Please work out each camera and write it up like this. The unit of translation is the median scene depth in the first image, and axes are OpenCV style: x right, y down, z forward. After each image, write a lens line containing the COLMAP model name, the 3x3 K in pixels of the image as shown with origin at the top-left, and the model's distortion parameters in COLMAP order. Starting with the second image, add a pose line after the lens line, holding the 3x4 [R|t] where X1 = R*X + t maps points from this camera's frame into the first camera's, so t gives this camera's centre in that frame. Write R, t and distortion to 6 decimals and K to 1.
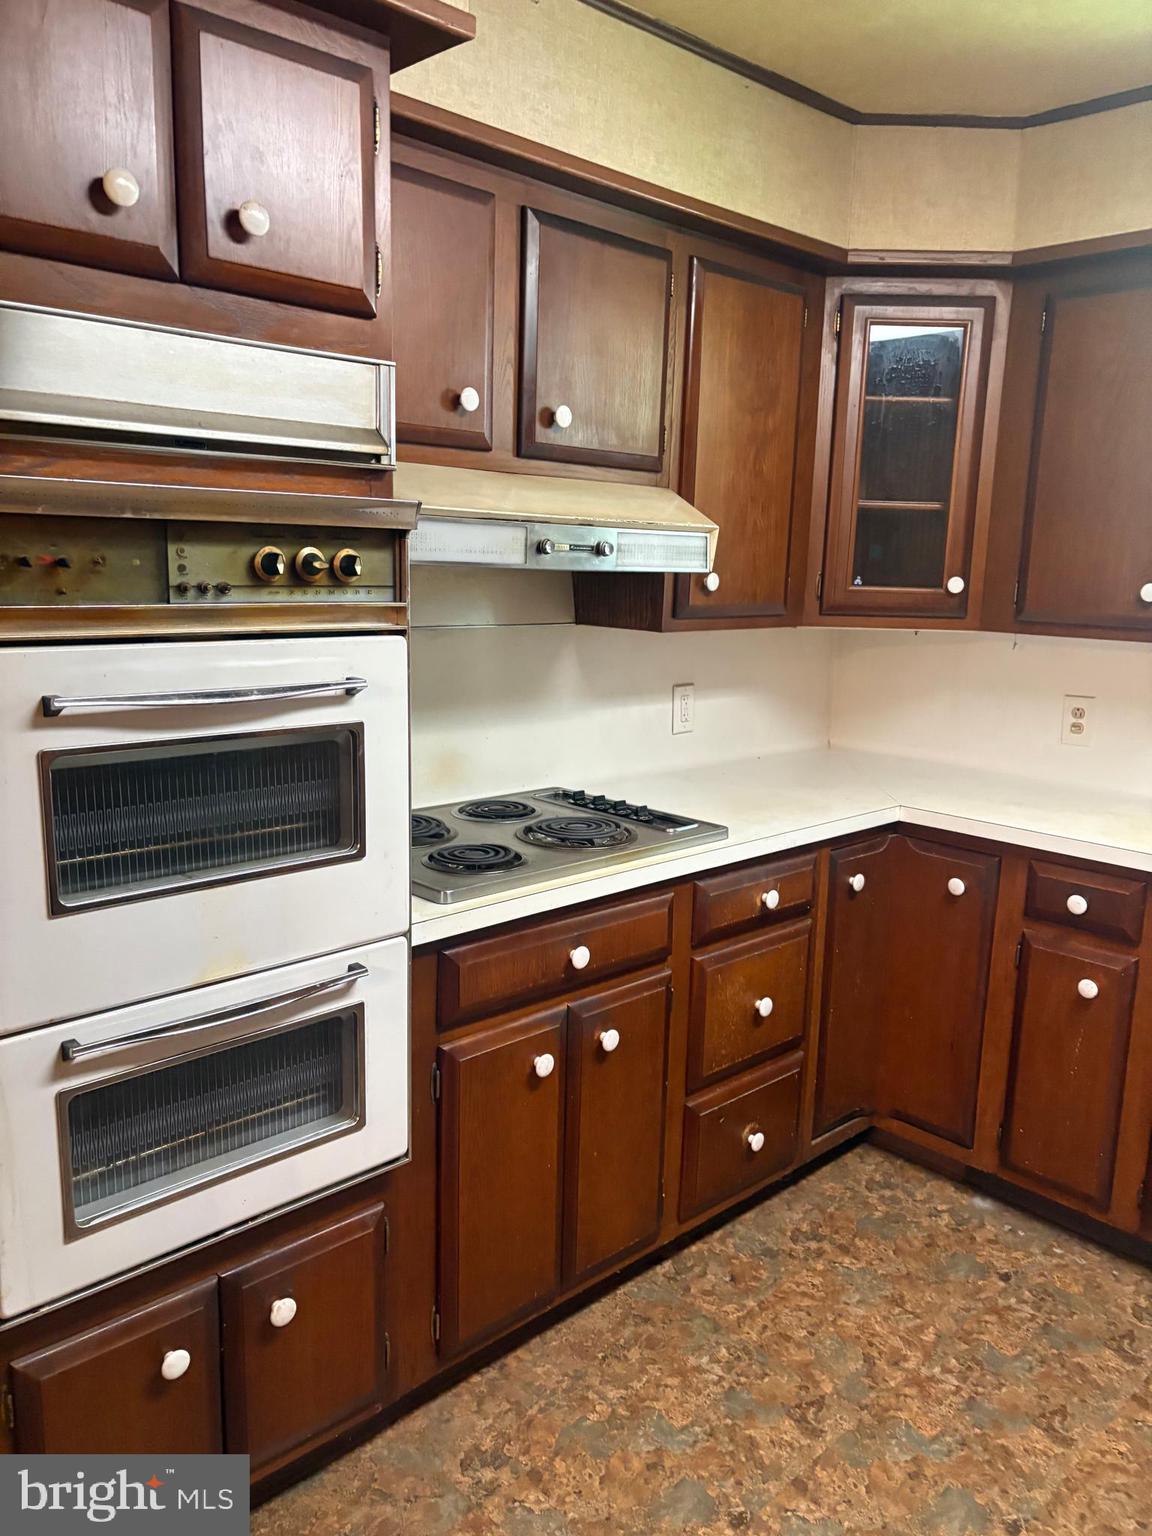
lens RADIAL K [[1139.5, 0, 576.0], [0, 1139.5, 768.0], [0, 0, 1]] dist [0.034512, -0.067572]
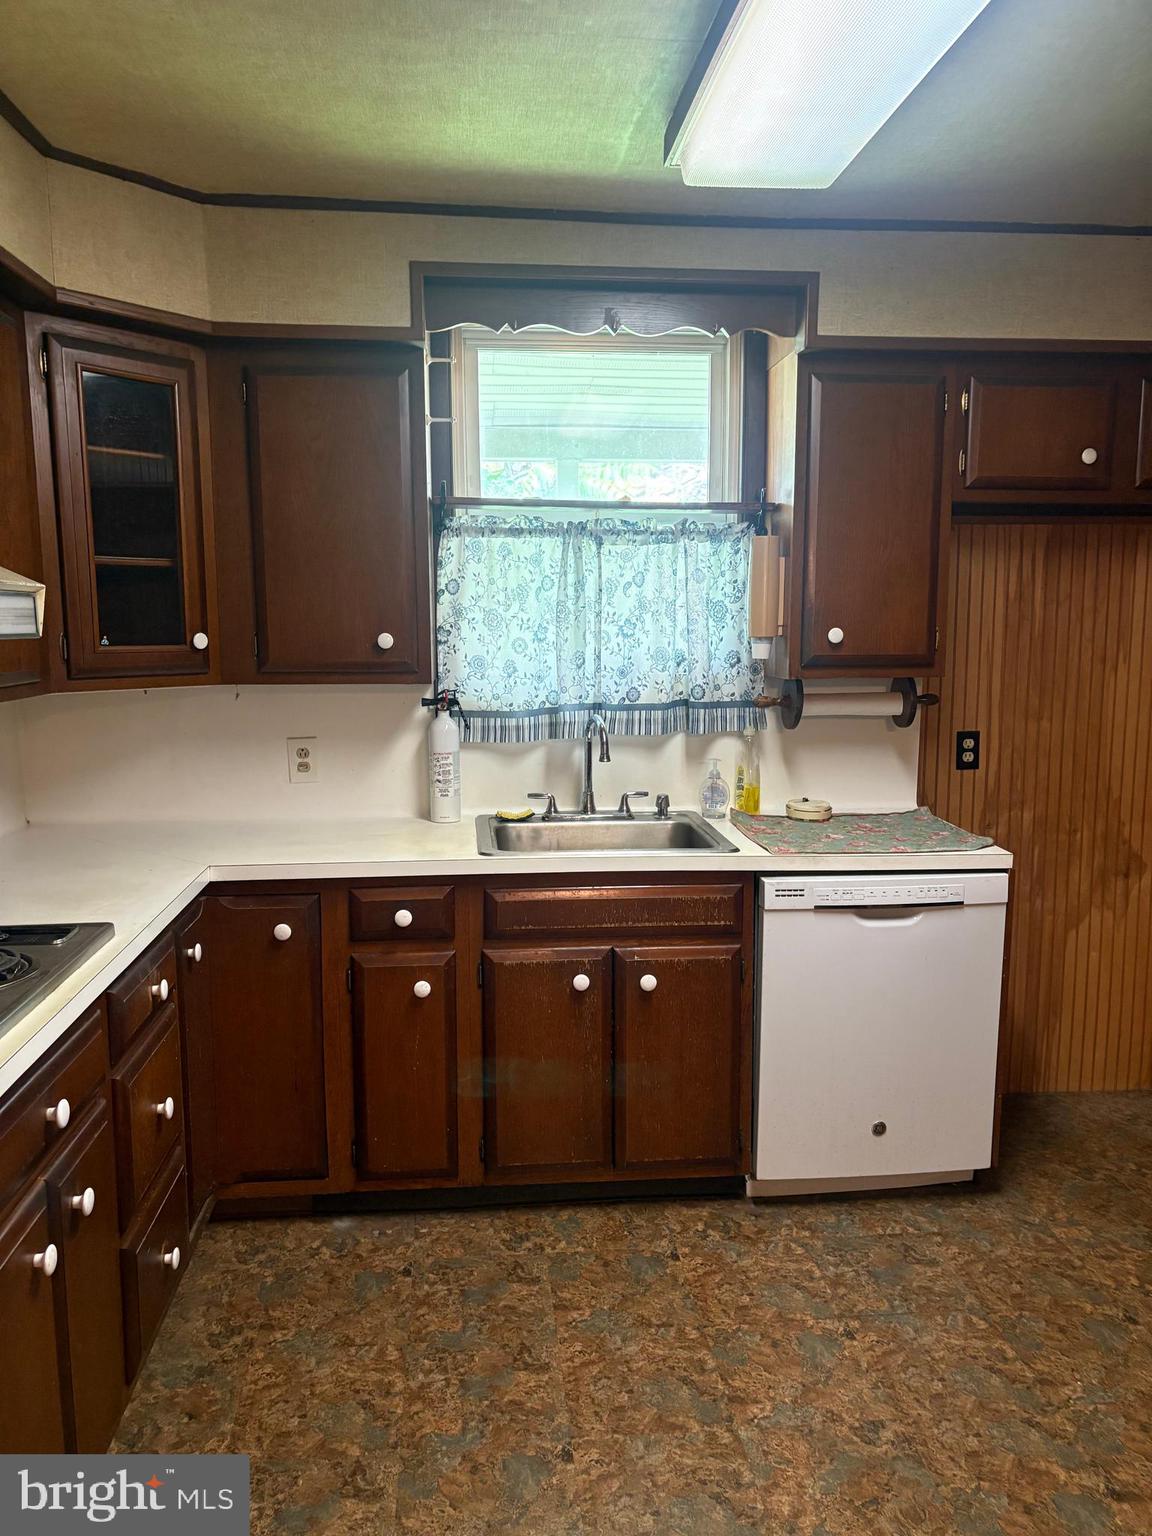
lens RADIAL K [[1139.5, 0, 576.0], [0, 1139.5, 768.0], [0, 0, 1]] dist [0.034512, -0.067572]
pose [[0.607674, -0.128568, 0.783711, -0.305998], [0.162207, 0.986100, 0.035997, -0.037153], [-0.777445, 0.105249, 0.620082, 0.150876]]
